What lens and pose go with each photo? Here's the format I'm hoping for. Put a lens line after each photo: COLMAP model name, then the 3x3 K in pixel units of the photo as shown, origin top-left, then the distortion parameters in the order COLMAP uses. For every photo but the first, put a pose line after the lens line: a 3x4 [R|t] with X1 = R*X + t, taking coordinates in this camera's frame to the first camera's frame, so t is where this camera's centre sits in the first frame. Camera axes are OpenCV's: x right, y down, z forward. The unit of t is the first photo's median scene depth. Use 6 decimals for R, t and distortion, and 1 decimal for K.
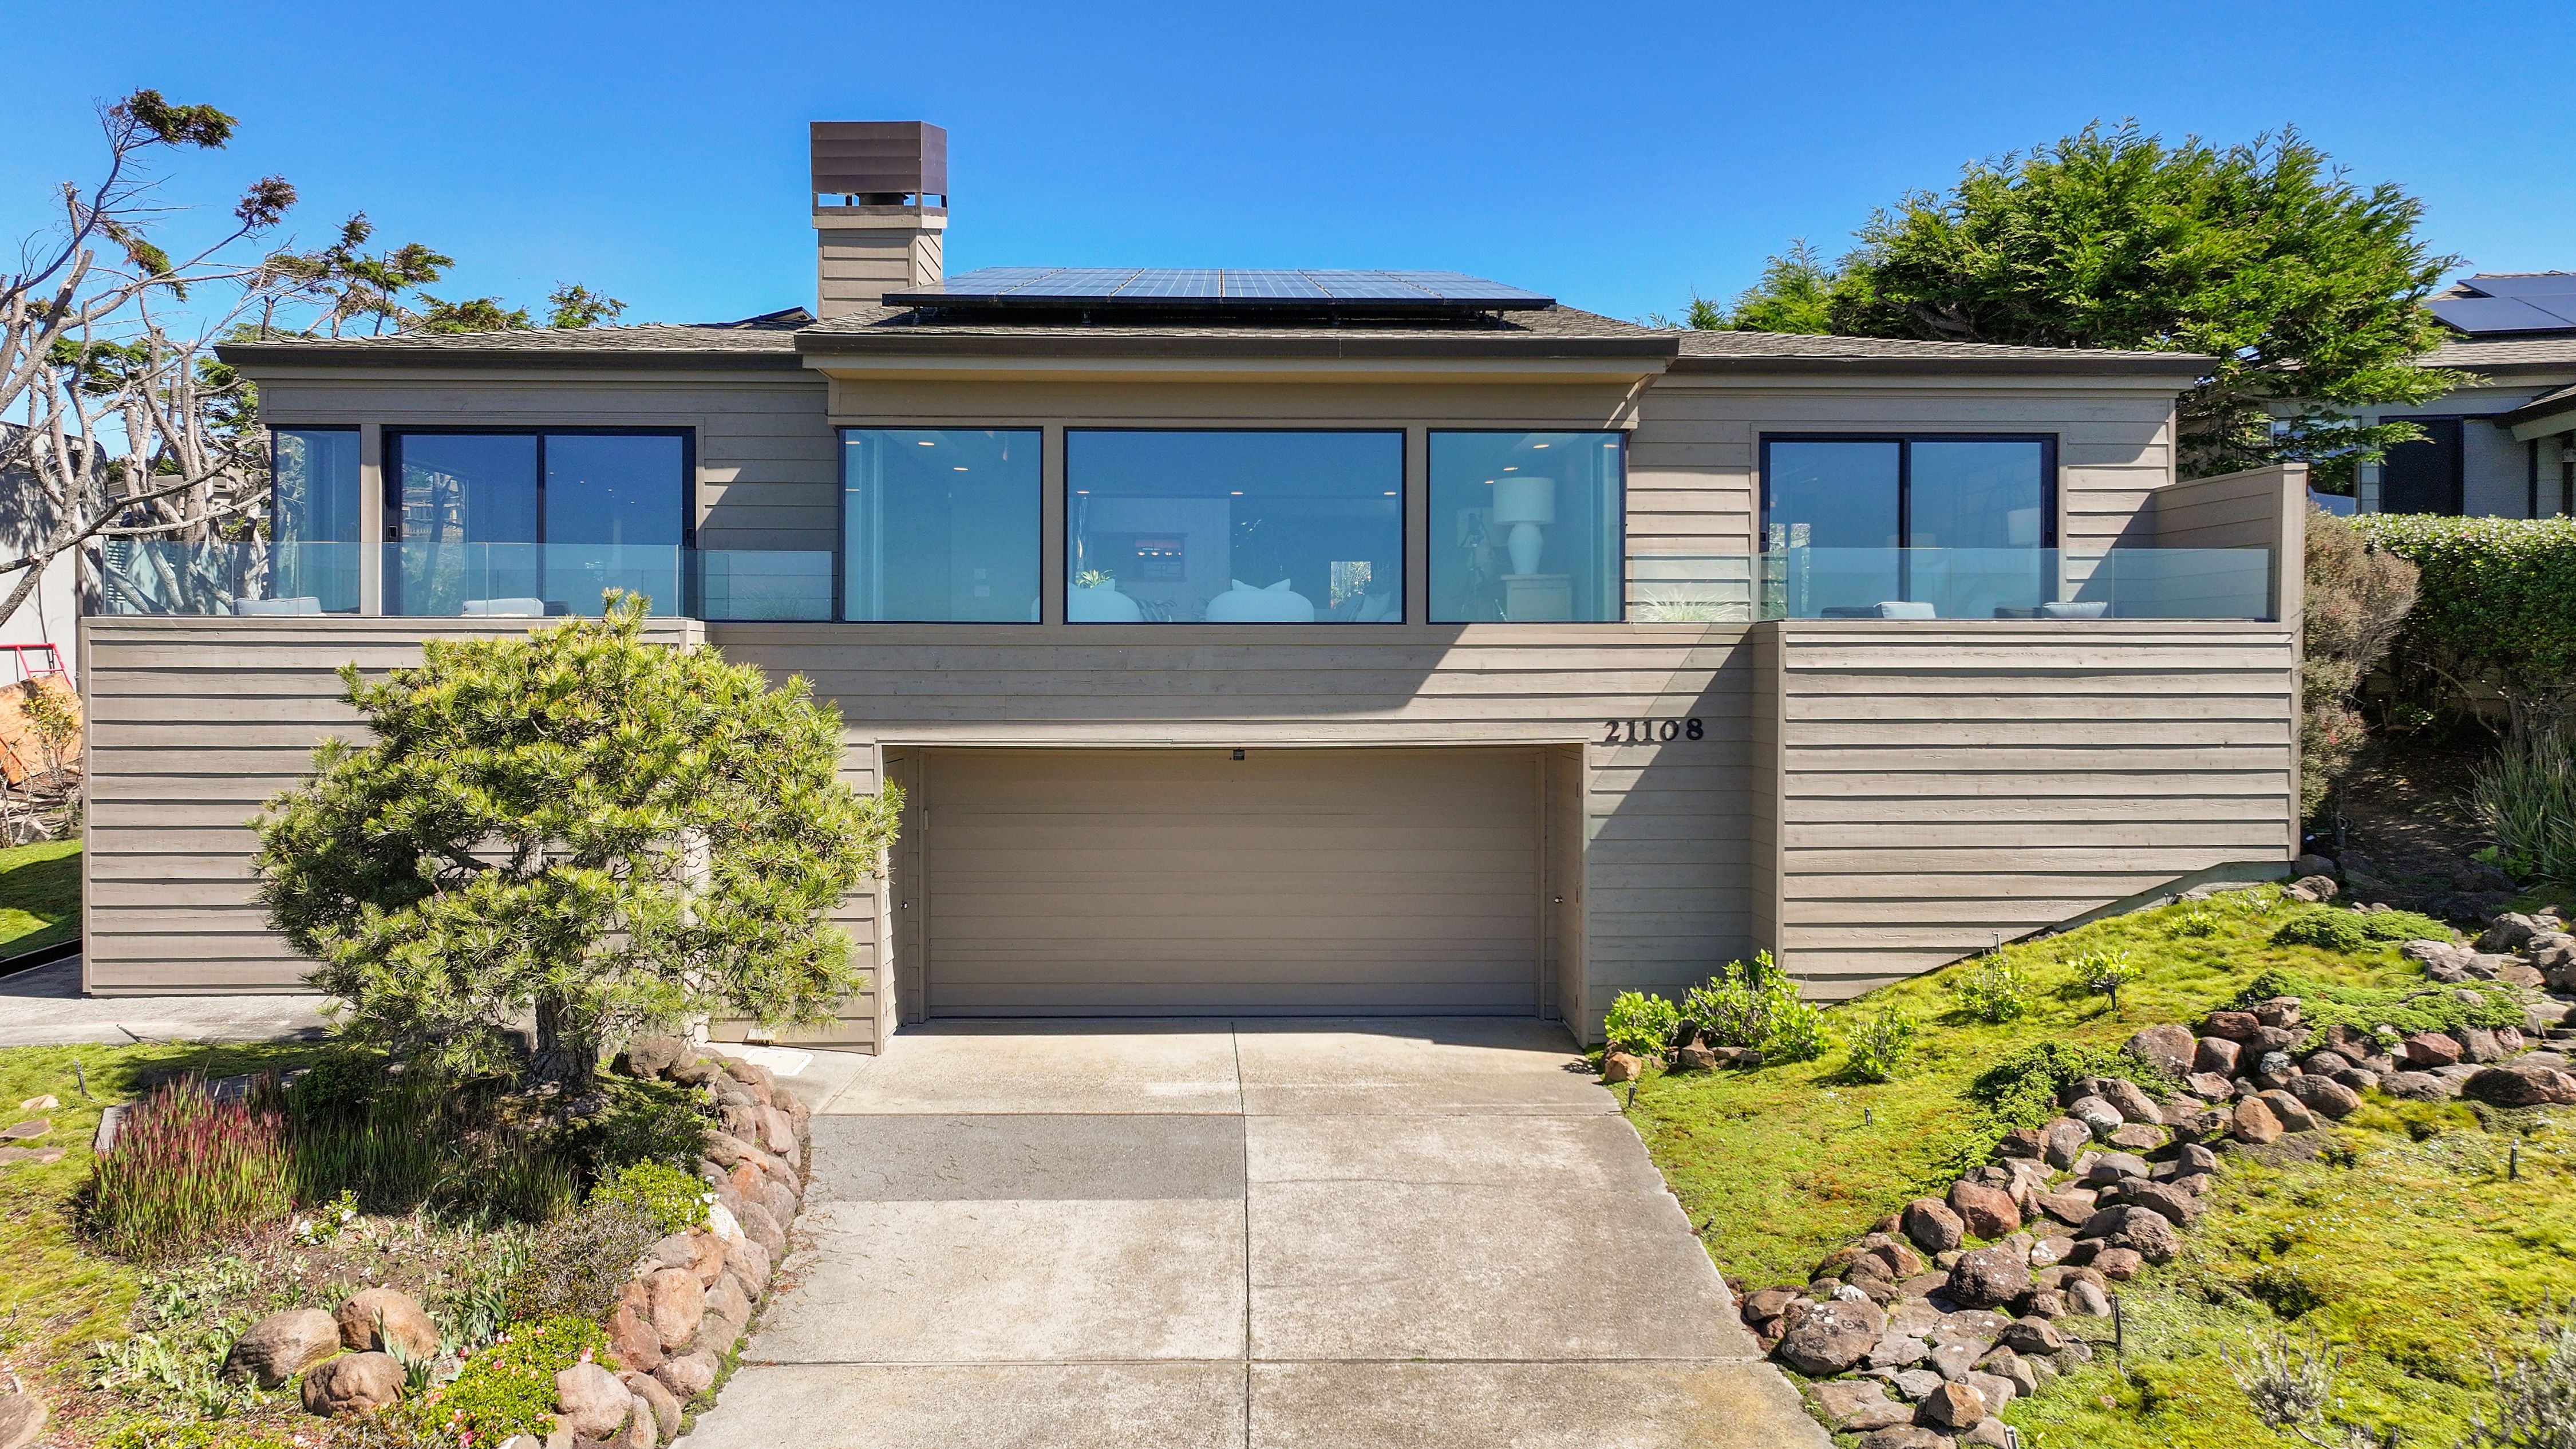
lens RADIAL K [[1930.9, 0, 1288.0], [0, 1930.9, 724.5], [0, 0, 1]] dist [0.007751, 0.004947]
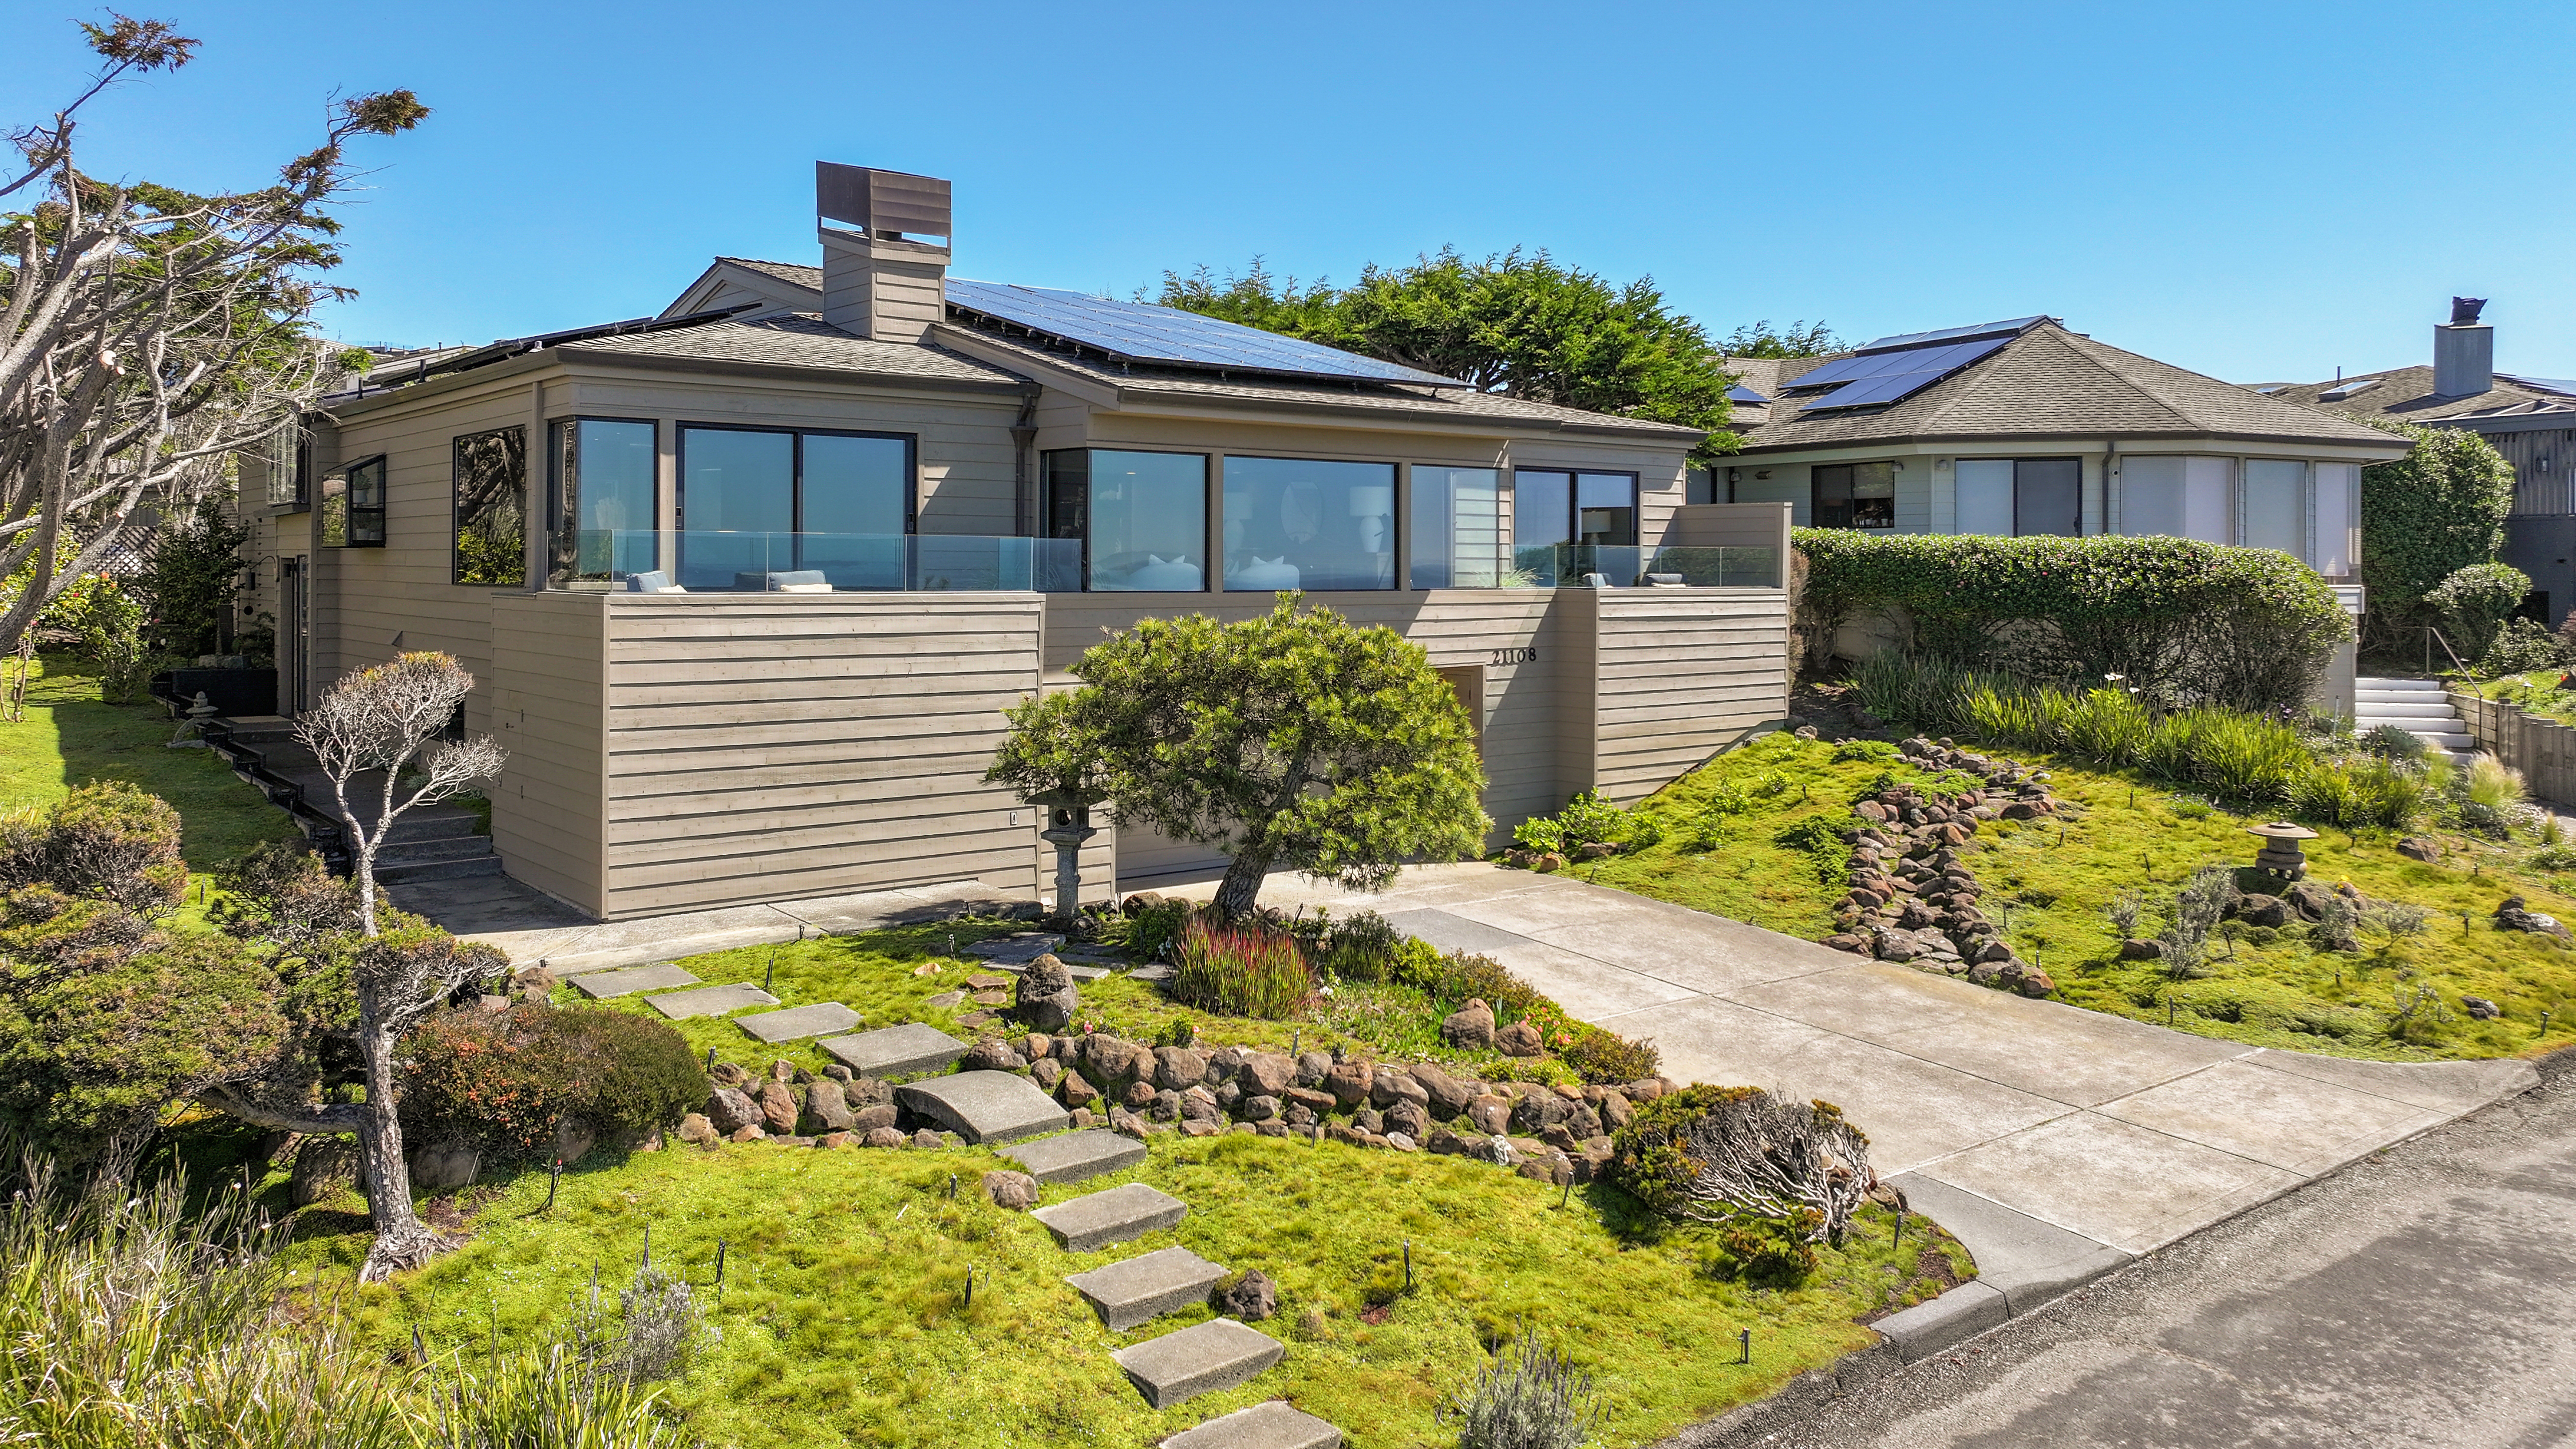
lens RADIAL K [[1819.6, 0, 1288.0], [0, 1819.6, 724.5], [0, 0, 1]] dist [0.006992, 0.004433]
pose [[0.804070, -0.048193, 0.592578, -0.860370], [0.016200, 0.998115, 0.059193, -0.032686], [-0.594314, -0.037996, 0.803335, -0.103630]]
